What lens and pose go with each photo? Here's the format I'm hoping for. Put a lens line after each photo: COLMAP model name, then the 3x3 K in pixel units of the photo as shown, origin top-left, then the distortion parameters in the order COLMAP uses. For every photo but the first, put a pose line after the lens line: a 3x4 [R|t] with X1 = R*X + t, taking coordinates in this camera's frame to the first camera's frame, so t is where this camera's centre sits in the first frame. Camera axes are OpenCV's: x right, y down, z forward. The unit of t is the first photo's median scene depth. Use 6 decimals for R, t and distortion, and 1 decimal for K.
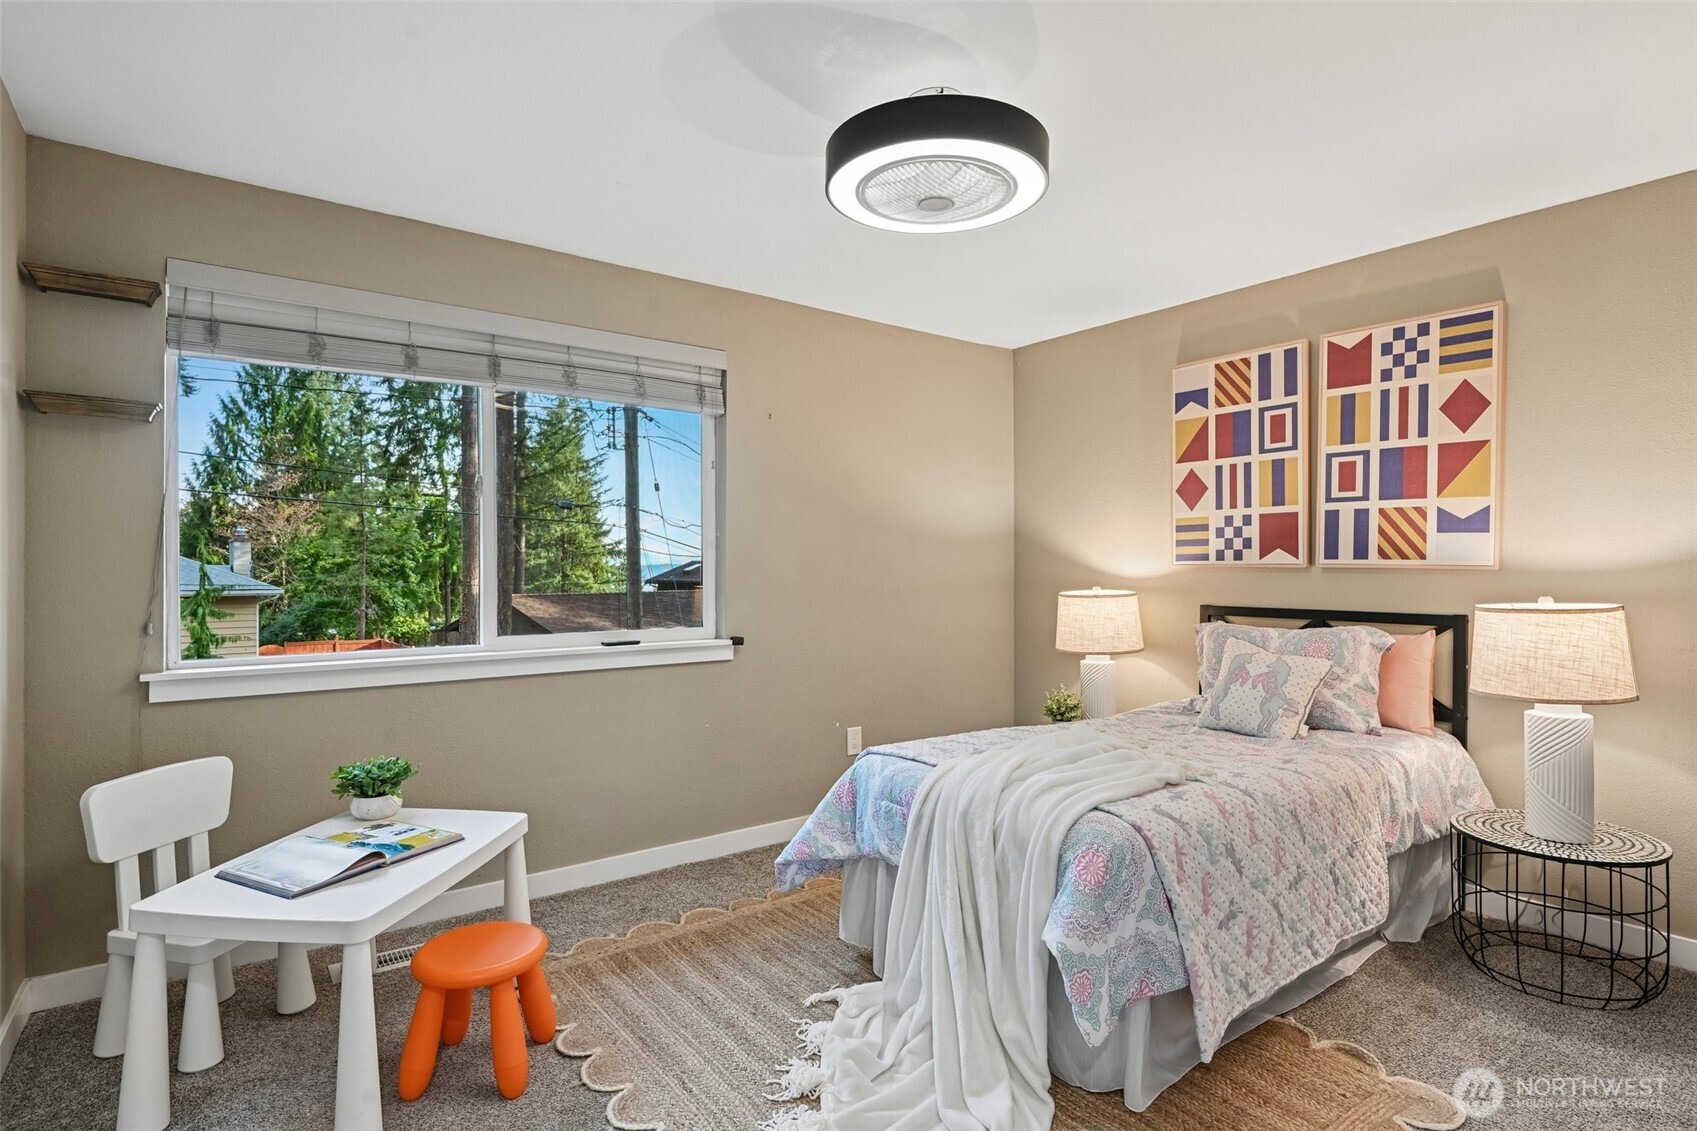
lens RADIAL K [[852.4, 0, 848.5], [0, 852.4, 565.5], [0, 0, 1]] dist [0.011255, -0.000309]
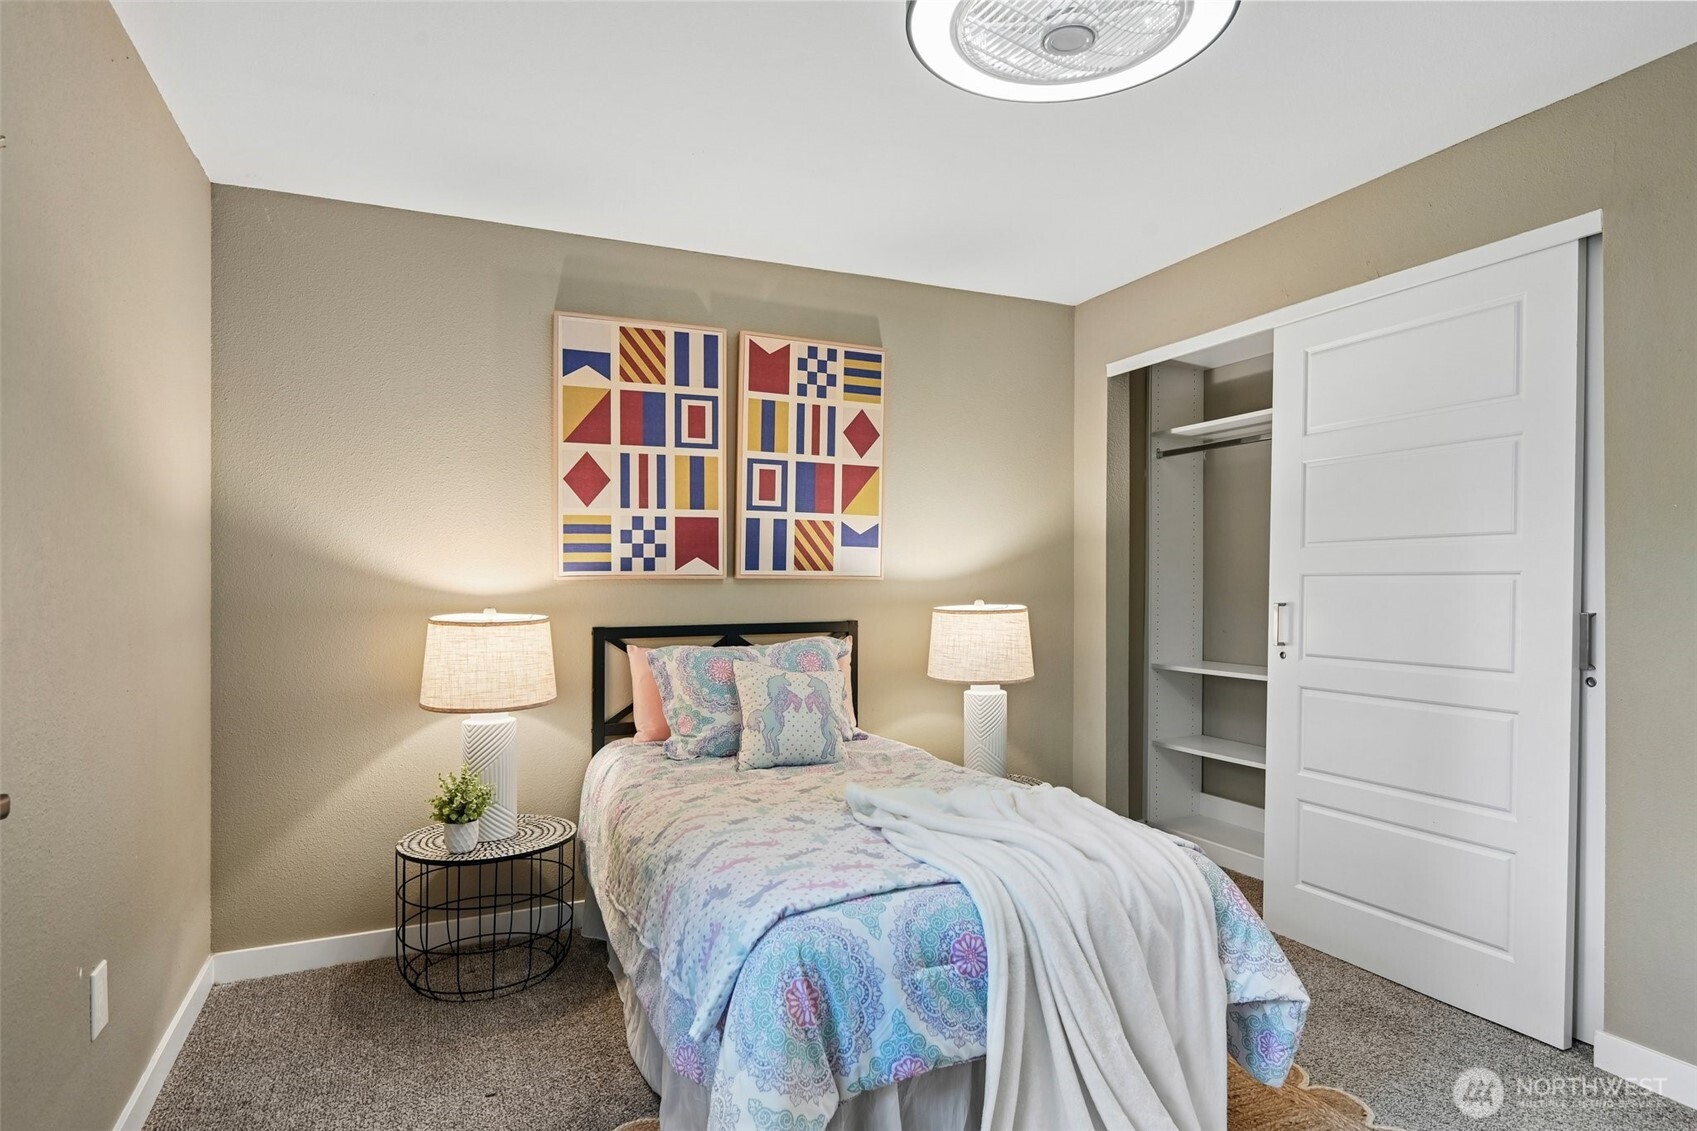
lens RADIAL K [[960.3, 0, 847.3], [0, 960.3, 577.5], [0, 0, 1]] dist [0.040501, -0.000056]
pose [[0.229274, 0.003182, 0.973357, -0.447348], [0.005615, 0.999974, -0.004592, 0.006470], [-0.973346, 0.006519, 0.229250, 0.648039]]
